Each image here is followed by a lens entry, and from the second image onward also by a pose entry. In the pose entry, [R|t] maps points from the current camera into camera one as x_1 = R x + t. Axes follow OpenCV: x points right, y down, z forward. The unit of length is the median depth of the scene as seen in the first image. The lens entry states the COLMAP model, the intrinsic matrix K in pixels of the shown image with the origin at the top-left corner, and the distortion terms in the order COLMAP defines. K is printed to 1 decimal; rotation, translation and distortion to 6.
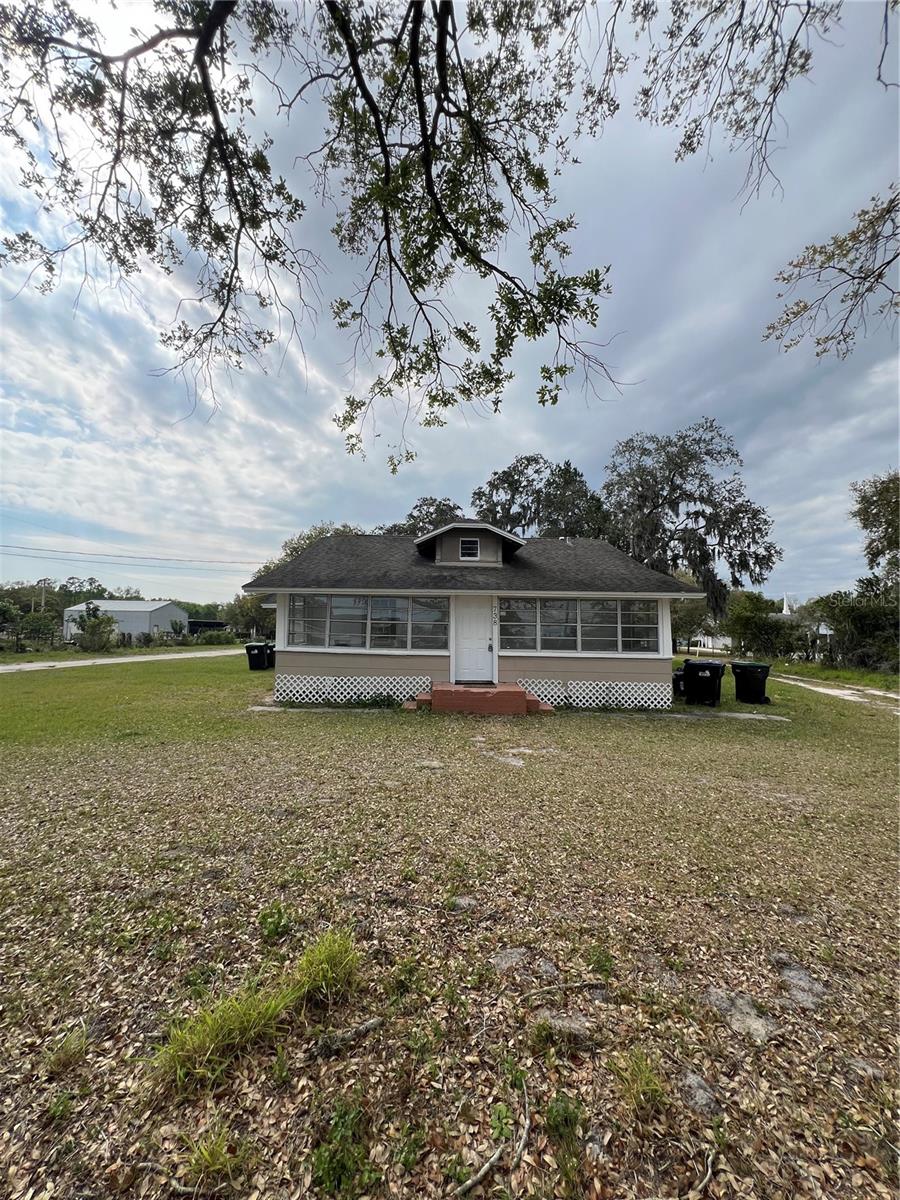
lens RADIAL K [[479.7, 0, 450.4], [0, 479.7, 596.8], [0, 0, 1]] dist [-0.000273, -0.000005]
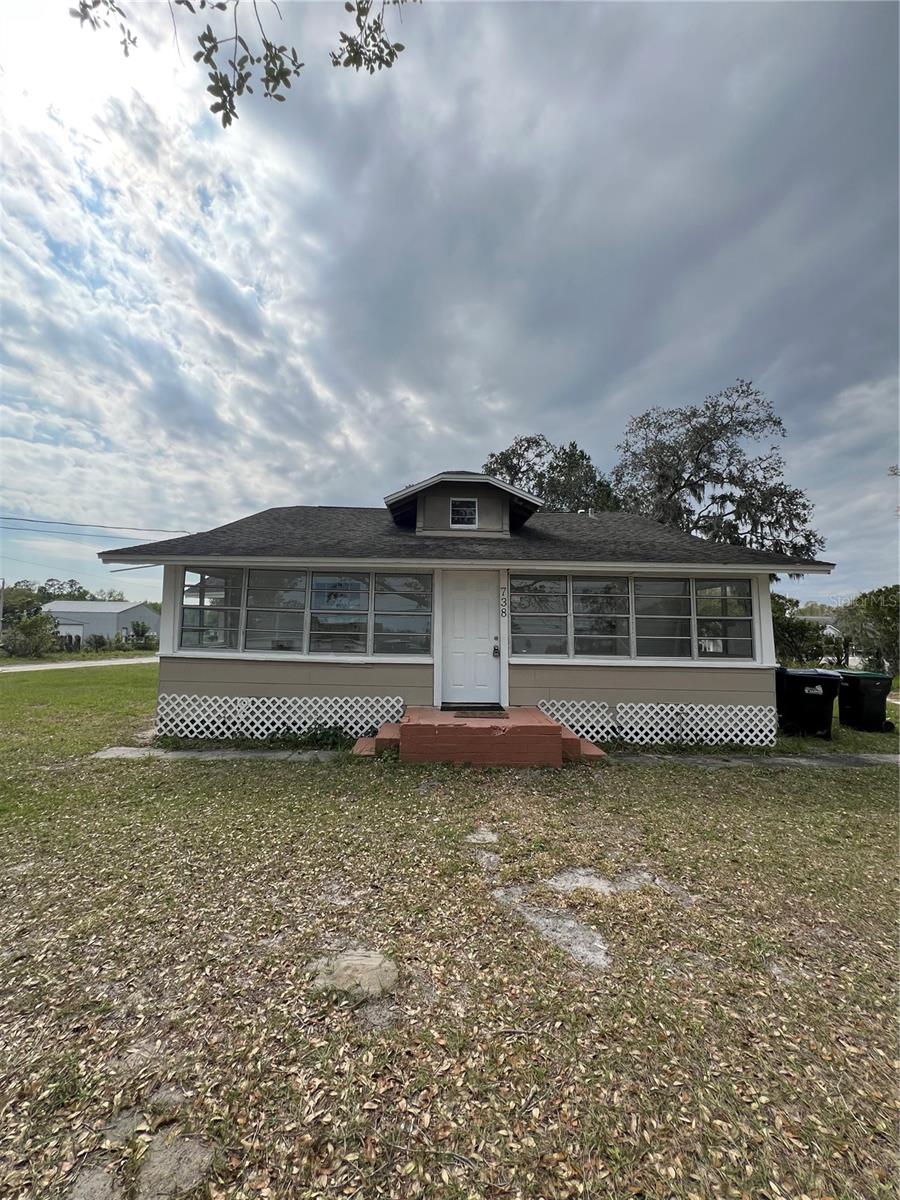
lens RADIAL K [[479.7, 0, 450.4], [0, 479.7, 596.8], [0, 0, 1]] dist [-0.000273, -0.000005]
pose [[0.999900, 0.000815, 0.014116, 0.012311], [-0.000695, 0.999963, -0.008516, 0.037907], [-0.014122, 0.008505, 0.999864, 0.353517]]
